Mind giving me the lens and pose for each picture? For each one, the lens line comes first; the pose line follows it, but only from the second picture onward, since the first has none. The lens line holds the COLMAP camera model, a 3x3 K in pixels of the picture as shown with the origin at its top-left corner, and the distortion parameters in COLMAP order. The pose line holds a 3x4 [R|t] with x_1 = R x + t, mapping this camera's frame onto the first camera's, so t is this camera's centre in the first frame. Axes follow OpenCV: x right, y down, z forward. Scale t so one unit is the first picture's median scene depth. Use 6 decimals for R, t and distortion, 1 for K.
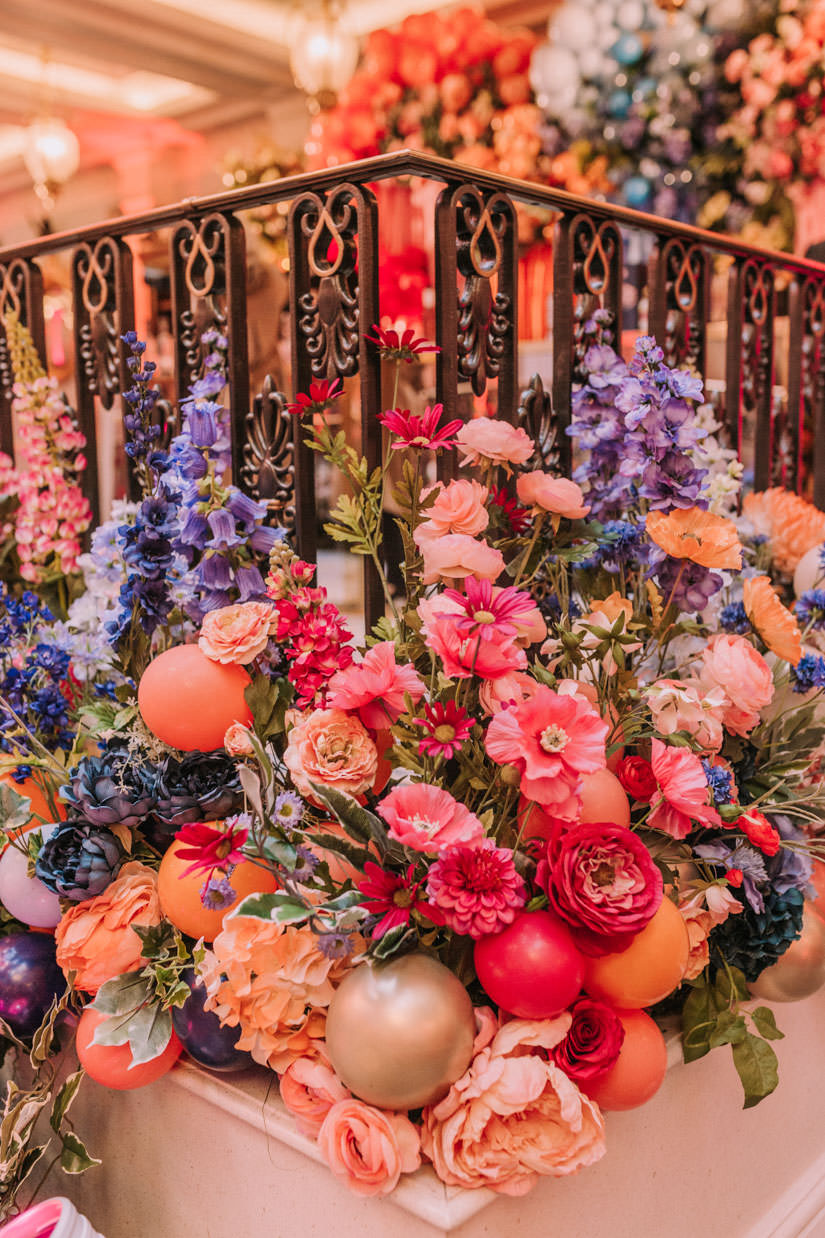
lens RADIAL K [[1181.7, 0, 407.8], [0, 1181.7, 621.6], [0, 0, 1]] dist [0.000681, 0.000000]
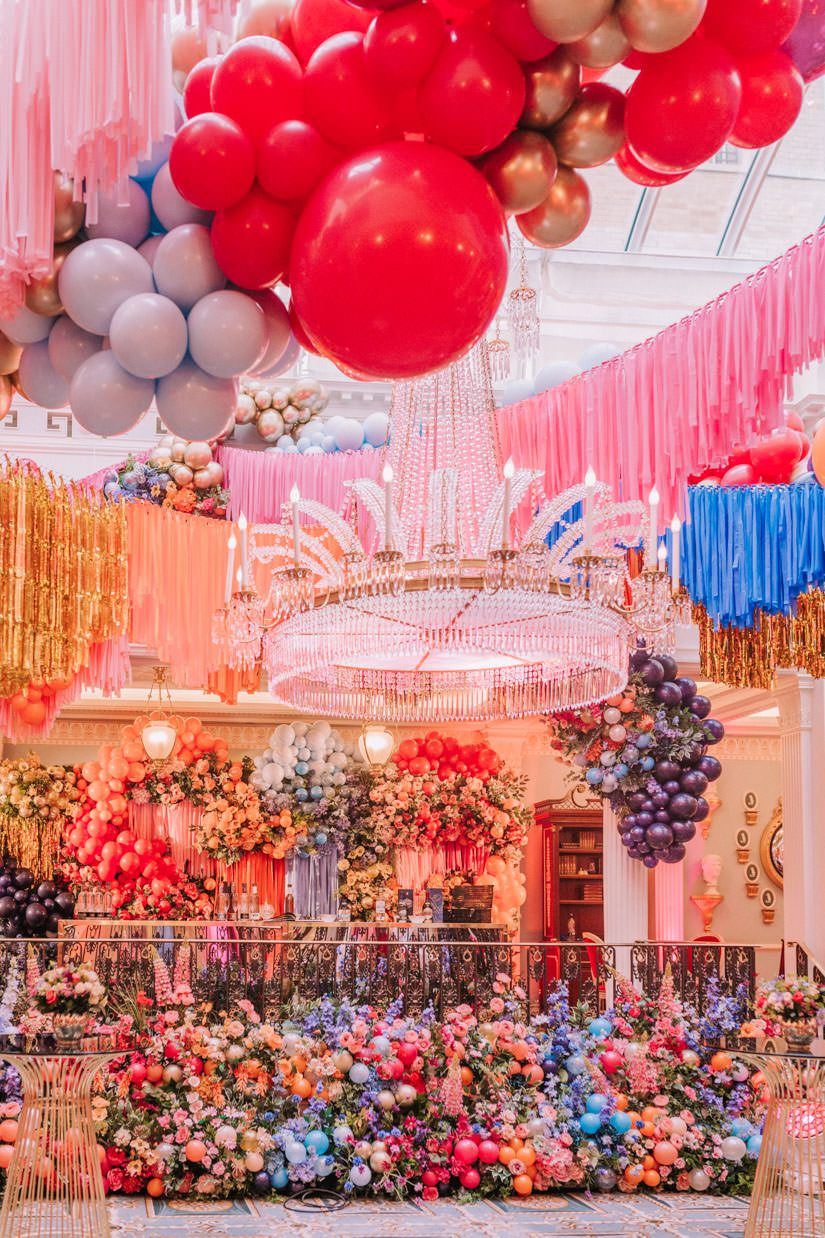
lens RADIAL K [[1181.7, 0, 213.3], [0, 1181.7, 875.6], [0, 0, 1]] dist [0.000681, 0.000000]
pose [[0.670171, 0.047356, 0.740694, -1.494076], [0.083300, 0.986858, -0.138464, -0.024724], [-0.737517, 0.154494, 0.657419, -0.228407]]
